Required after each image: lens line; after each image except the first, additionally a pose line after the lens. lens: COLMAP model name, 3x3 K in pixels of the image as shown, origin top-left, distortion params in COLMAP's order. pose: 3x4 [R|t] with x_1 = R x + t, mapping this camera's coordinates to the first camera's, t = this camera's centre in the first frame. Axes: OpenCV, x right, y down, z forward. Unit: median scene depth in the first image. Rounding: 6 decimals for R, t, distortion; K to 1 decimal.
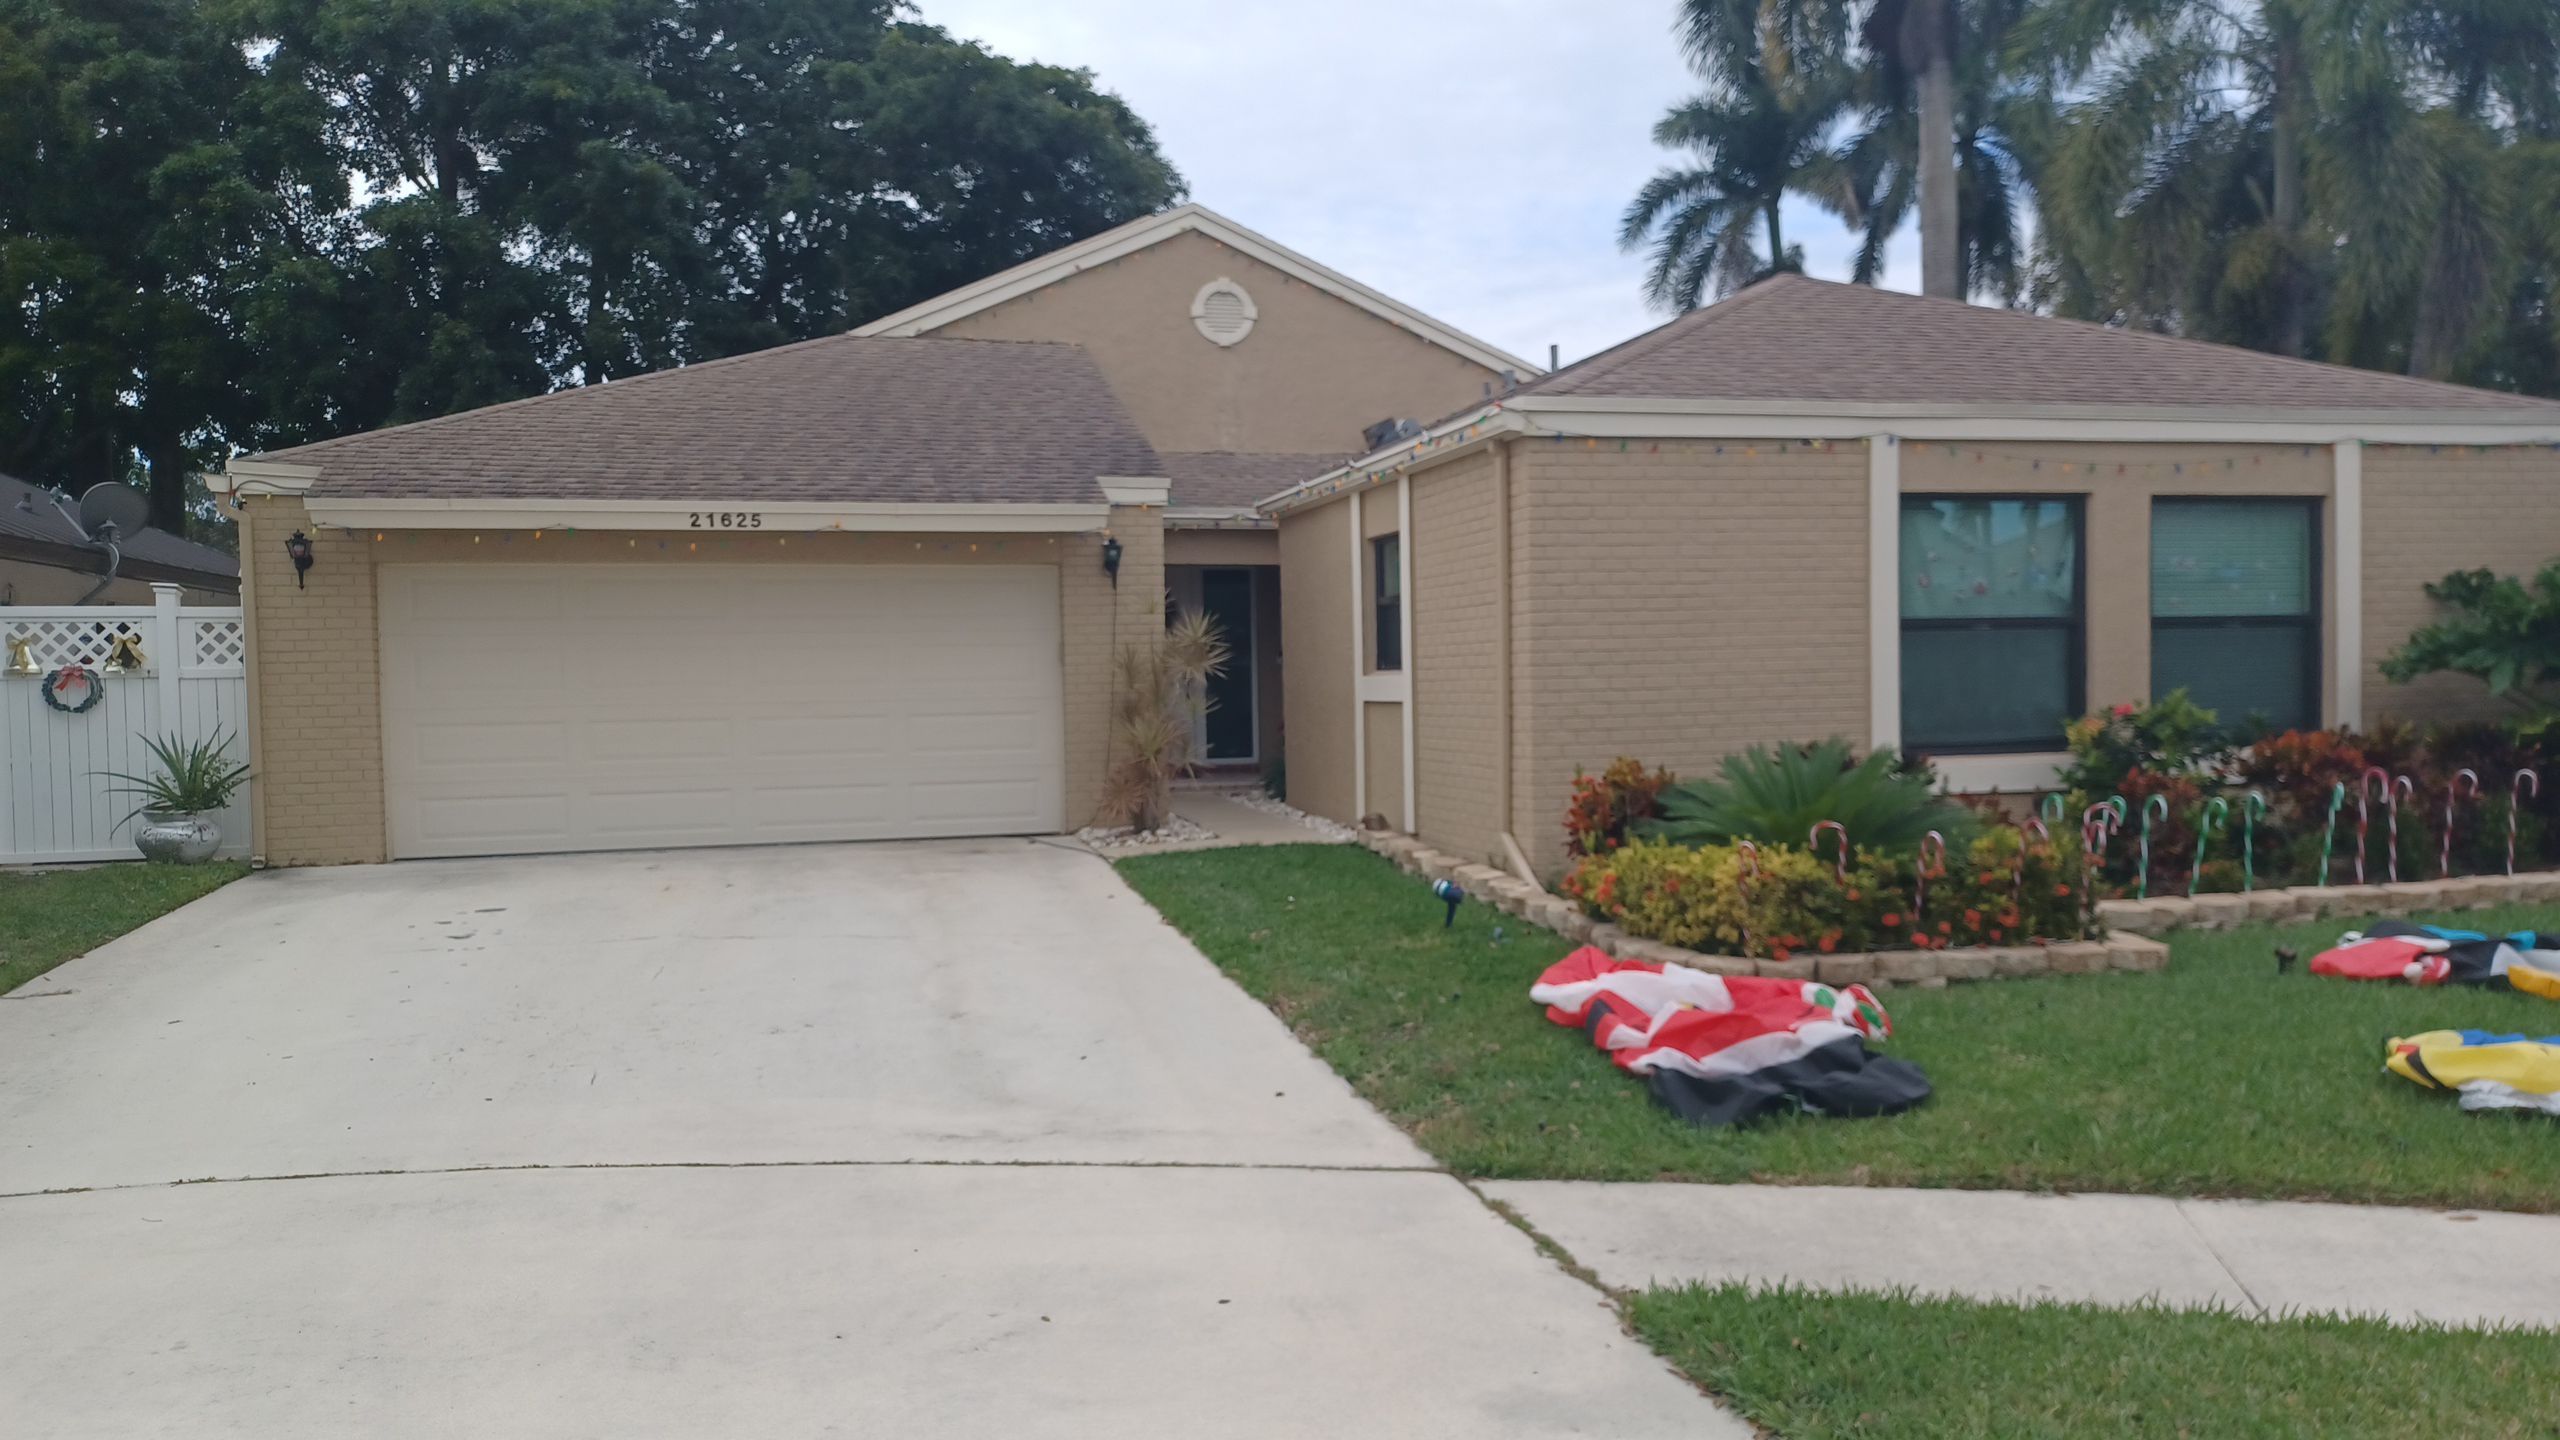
lens RADIAL K [[1861.1, 0, 1279.5], [0, 1861.1, 769.1], [0, 0, 1]] dist [0.055561, -0.042361]
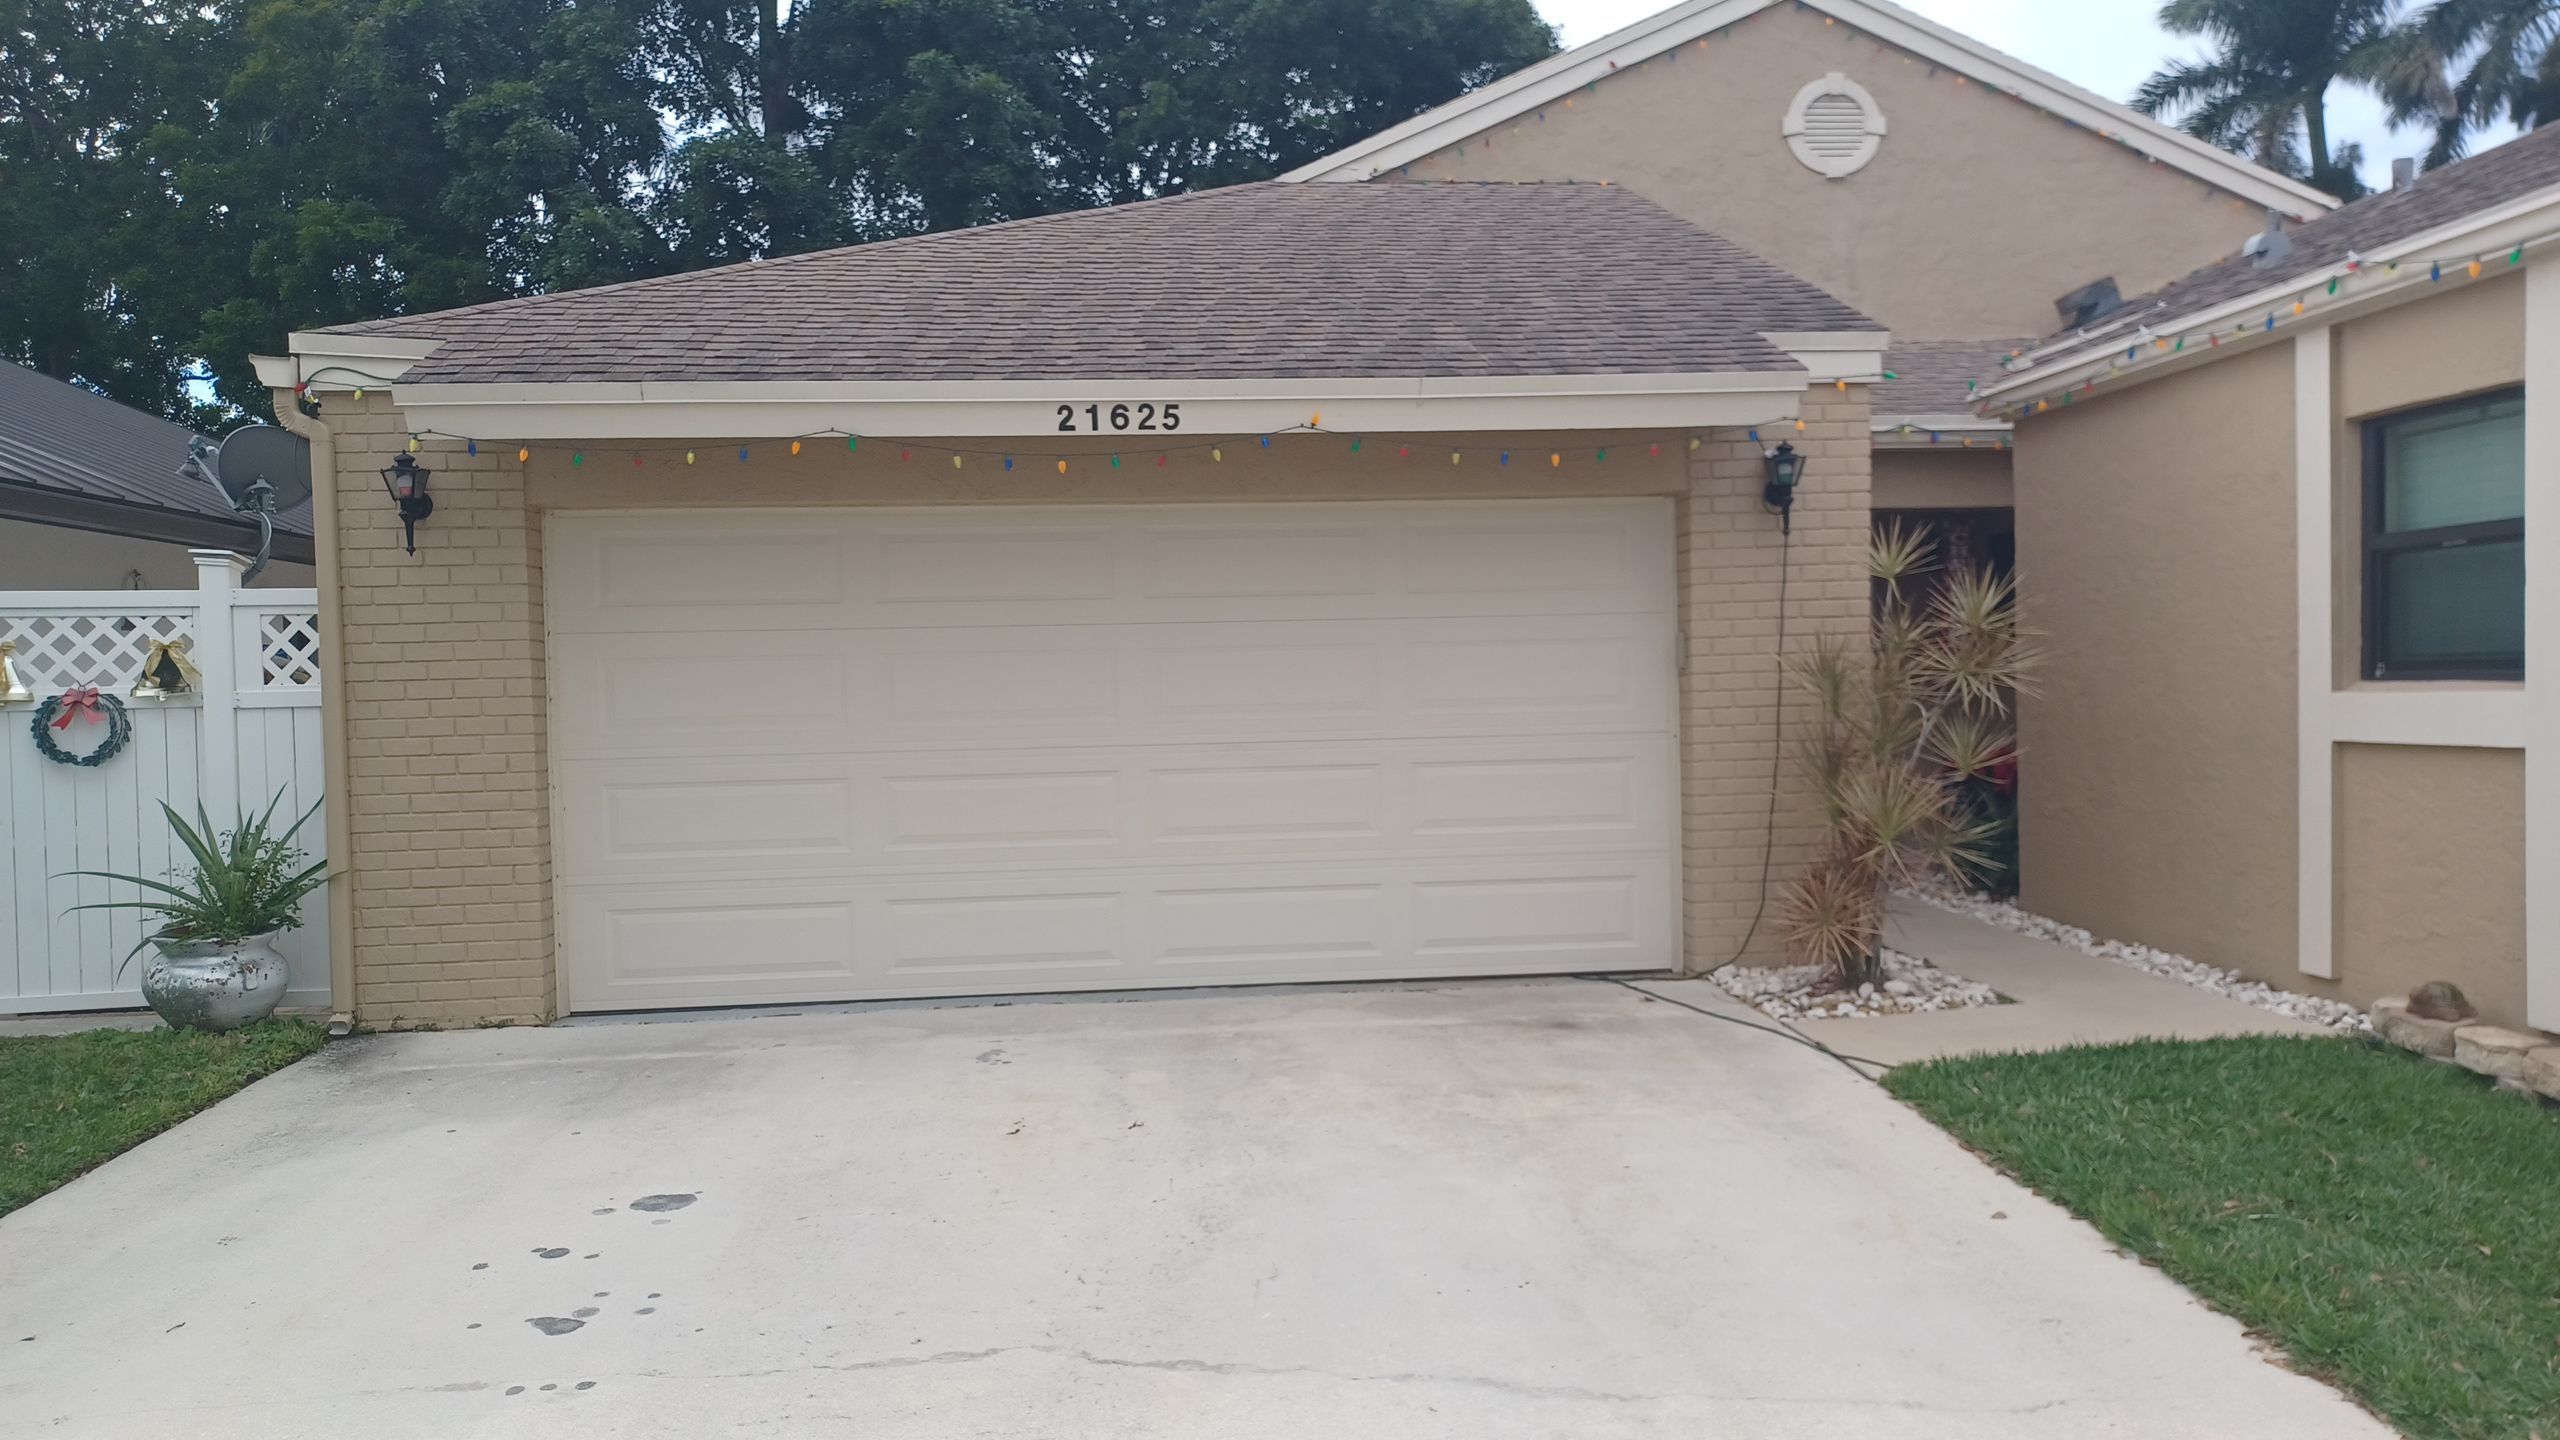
lens RADIAL K [[1863.9, 0, 1286.3], [0, 1863.9, 755.3], [0, 0, 1]] dist [0.080761, -0.091148]
pose [[0.986250, 0.000641, -0.165259, -0.156976], [-0.002272, 0.999951, -0.009679, -0.028426], [0.165244, 0.009921, 0.986203, 0.468757]]
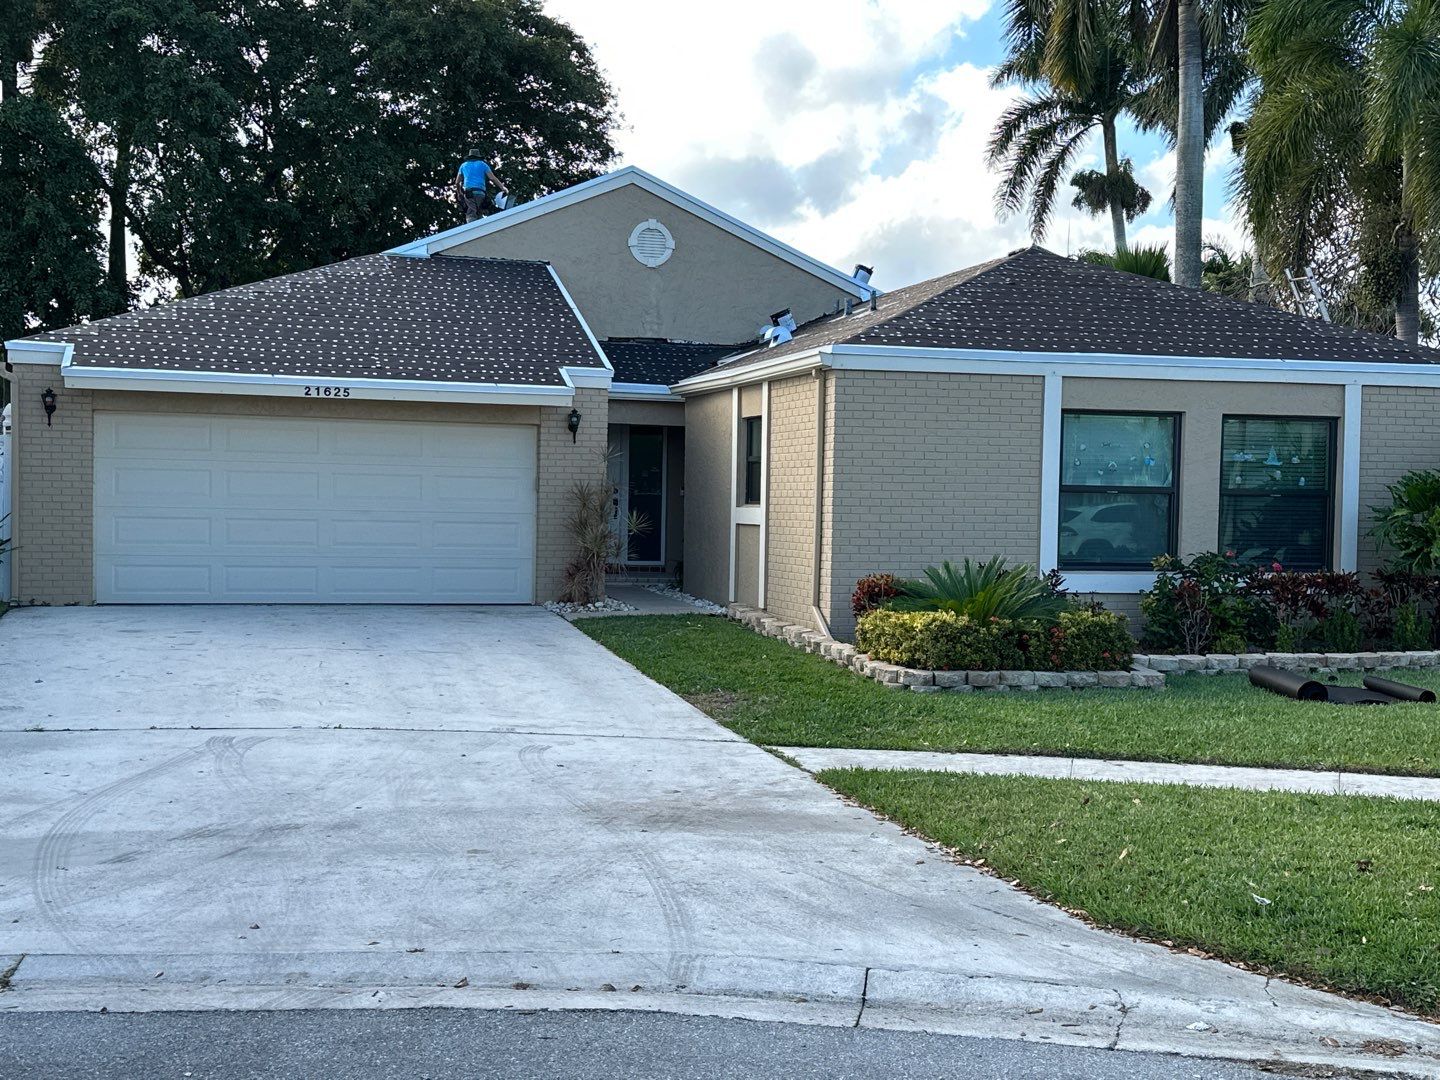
lens RADIAL K [[1735.9, 0, 704.8], [0, 1735.9, 555.7], [0, 0, 1]] dist [0.114753, -0.001445]
pose [[0.999246, 0.035956, 0.014653, -0.000620], [-0.035706, 0.999218, -0.016981, 0.015711], [-0.015252, 0.016445, 0.999748, -0.445409]]
